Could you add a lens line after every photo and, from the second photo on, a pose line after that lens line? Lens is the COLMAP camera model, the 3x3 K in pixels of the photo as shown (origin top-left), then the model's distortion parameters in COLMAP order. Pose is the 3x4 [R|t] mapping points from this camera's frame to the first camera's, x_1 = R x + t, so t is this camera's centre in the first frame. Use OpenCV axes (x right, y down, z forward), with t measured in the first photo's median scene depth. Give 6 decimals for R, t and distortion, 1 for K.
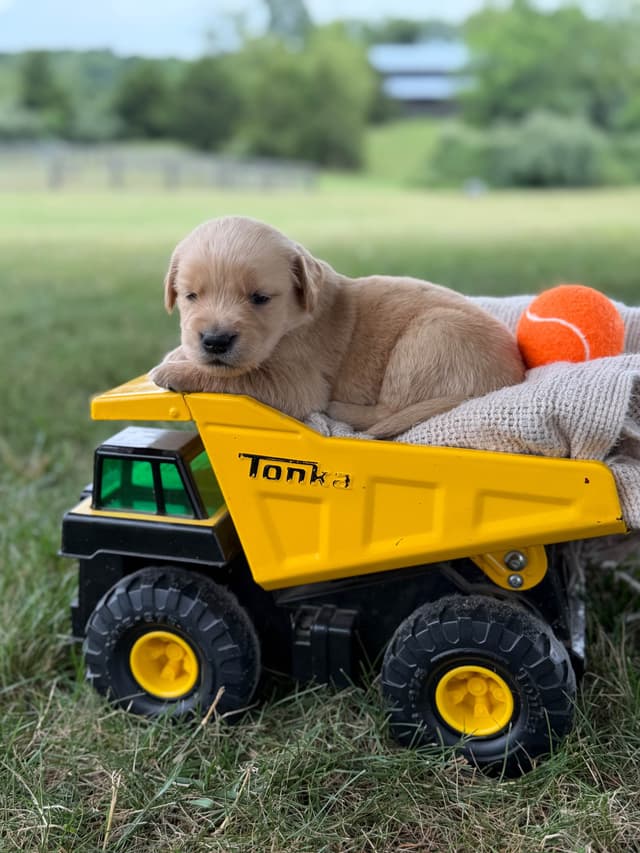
lens RADIAL K [[1006.5, 0, 317.8], [0, 1006.5, 439.7], [0, 0, 1]] dist [0.194632, -0.483242]
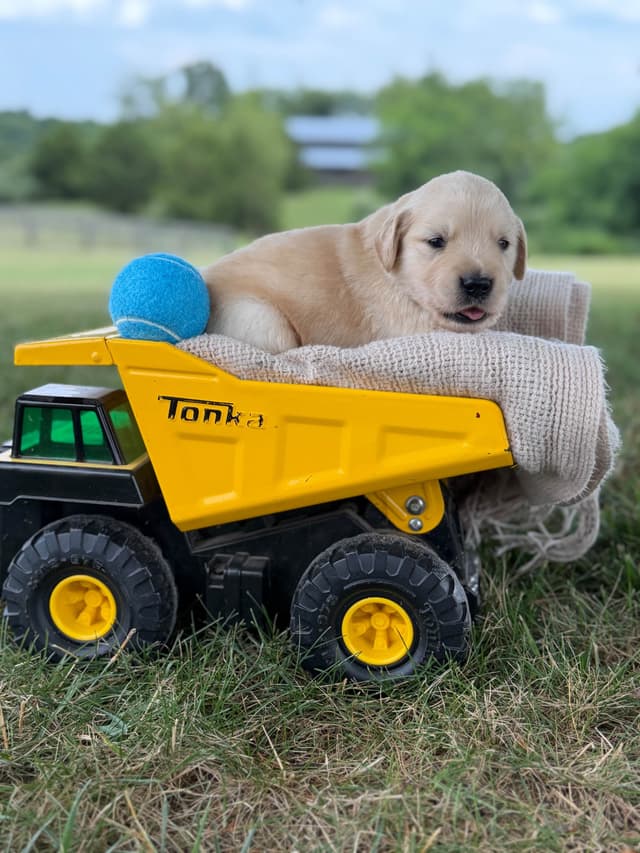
lens RADIAL K [[1009.6, 0, 326.8], [0, 1009.6, 430.0], [0, 0, 1]] dist [0.180318, -0.388191]
pose [[0.995660, 0.009752, 0.092557, 0.000007], [-0.003006, 0.997345, -0.072755, 0.118398], [-0.093021, 0.072161, 0.993046, -0.069379]]
